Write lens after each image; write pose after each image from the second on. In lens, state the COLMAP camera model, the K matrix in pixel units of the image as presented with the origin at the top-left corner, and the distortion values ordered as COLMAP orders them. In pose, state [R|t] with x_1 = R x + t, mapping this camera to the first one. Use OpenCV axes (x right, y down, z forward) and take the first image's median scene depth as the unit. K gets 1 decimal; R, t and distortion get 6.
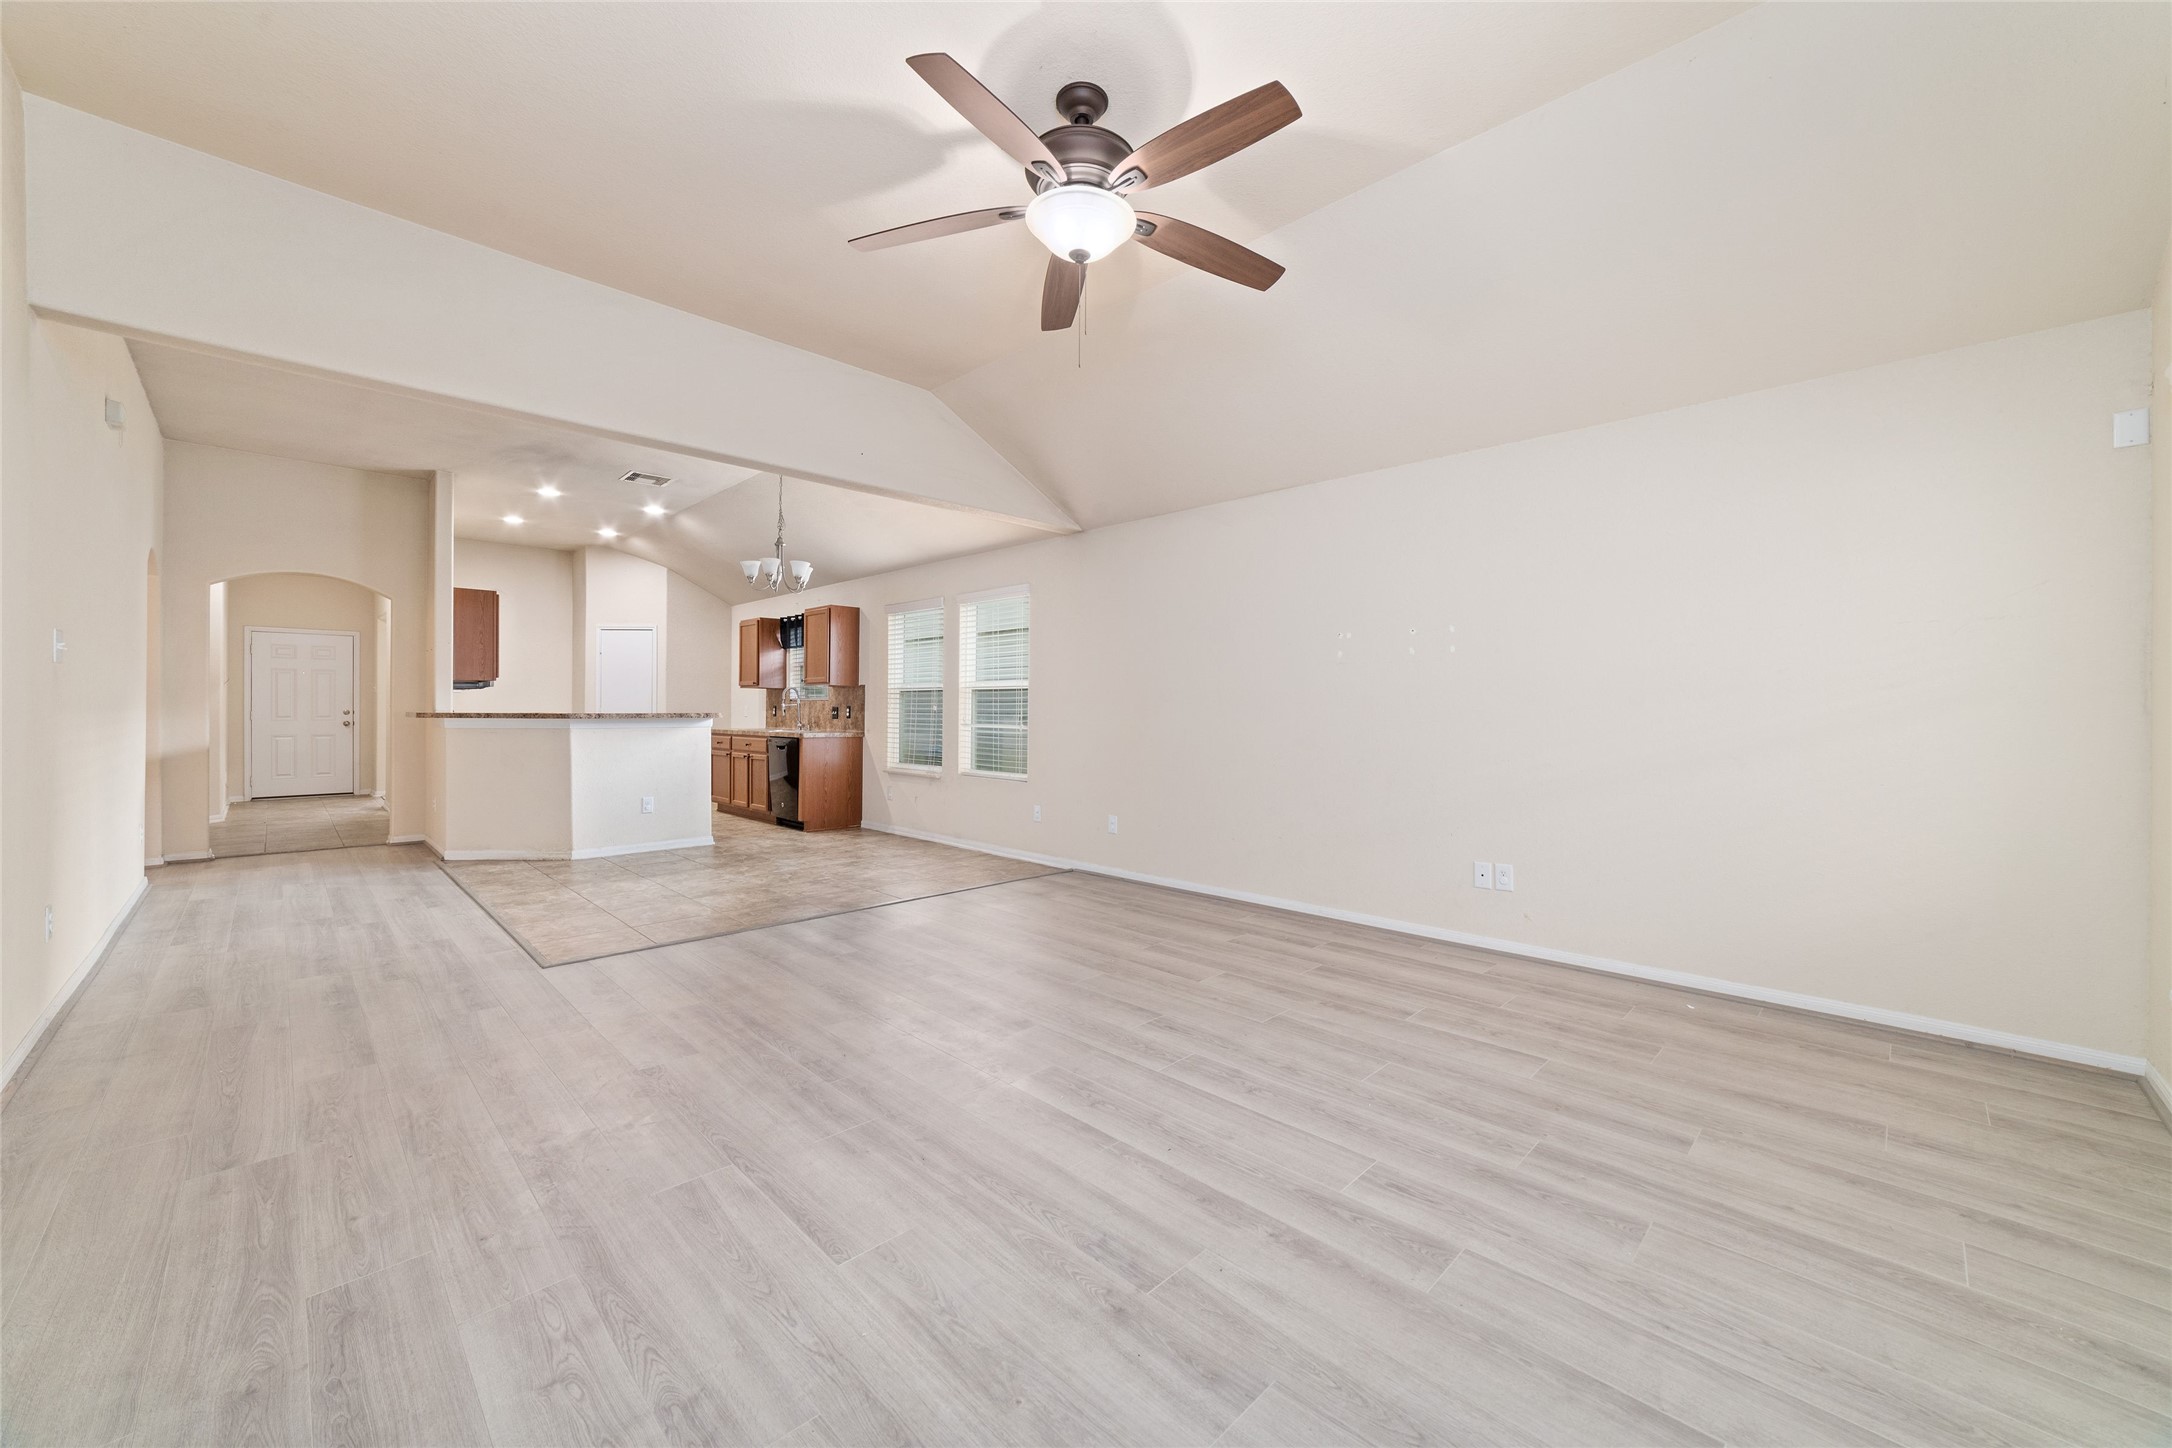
lens RADIAL K [[832.1, 0, 1091.7], [0, 832.1, 708.5], [0, 0, 1]] dist [-0.025317, 0.010425]
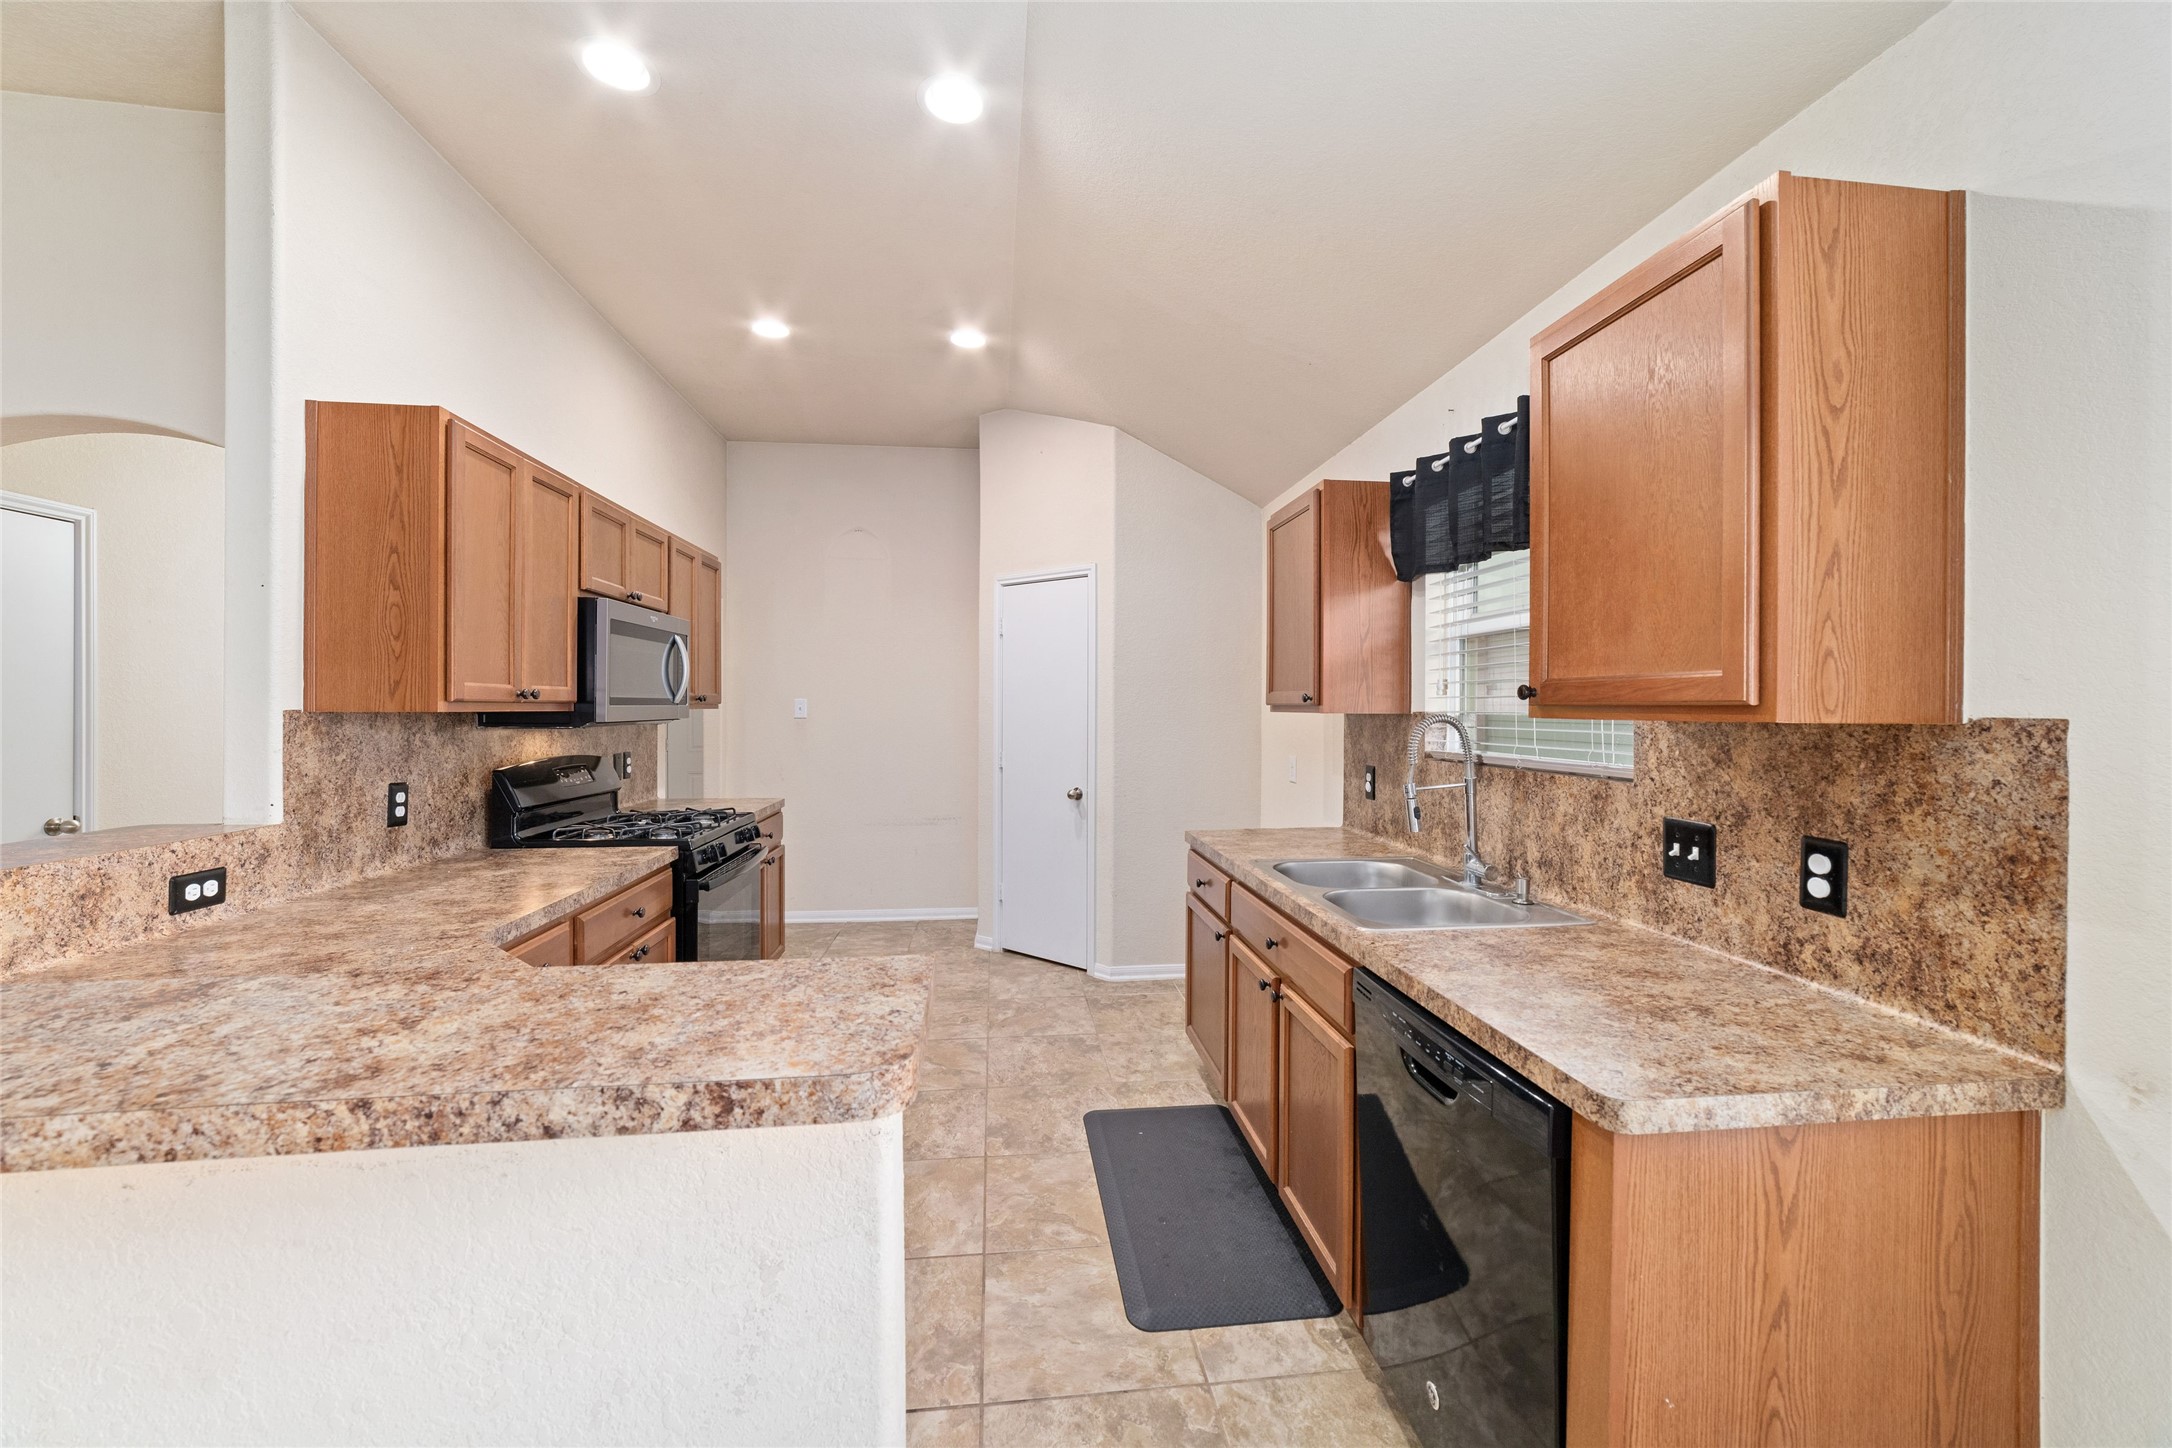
lens RADIAL K [[832.1, 0, 1091.7], [0, 832.1, 708.5], [0, 0, 1]] dist [-0.025317, 0.010425]
pose [[0.784875, -0.000339, -0.619654, -0.328061], [0.001363, 0.999998, 0.001179, -0.031870], [0.619653, -0.001770, 0.784874, 0.833514]]
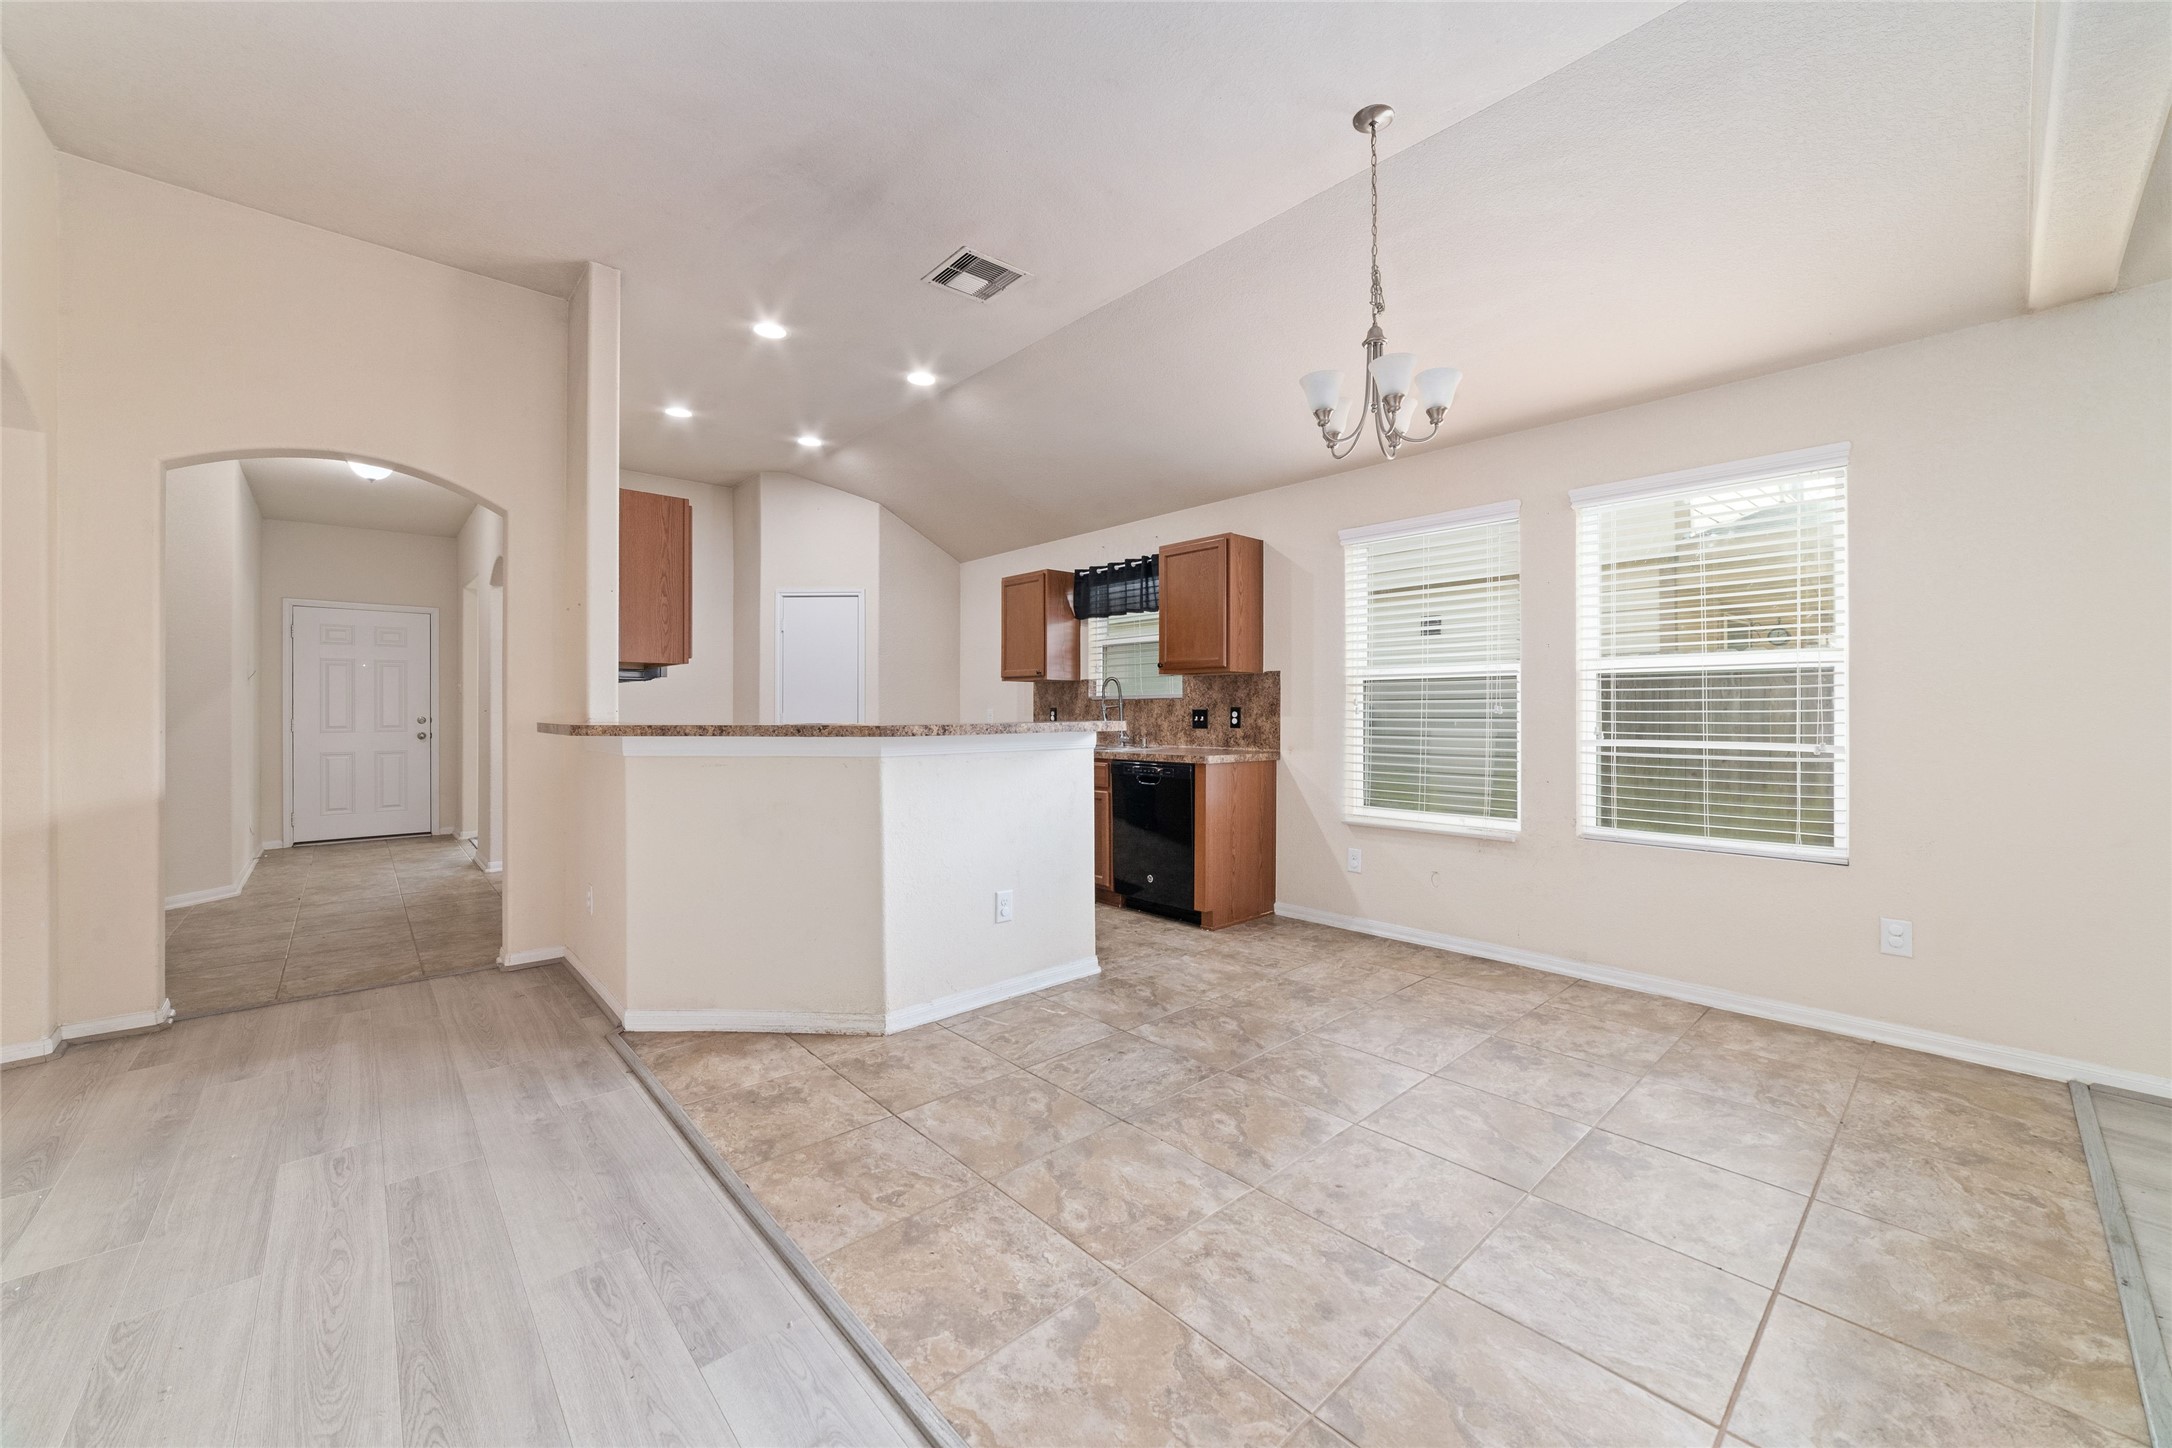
lens RADIAL K [[832.1, 0, 1091.7], [0, 832.1, 708.5], [0, 0, 1]] dist [-0.025317, 0.010425]
pose [[0.998720, -0.005470, -0.050293, -0.392172], [0.005396, 0.999984, -0.001604, -0.001575], [0.050301, 0.001331, 0.998733, 0.426334]]
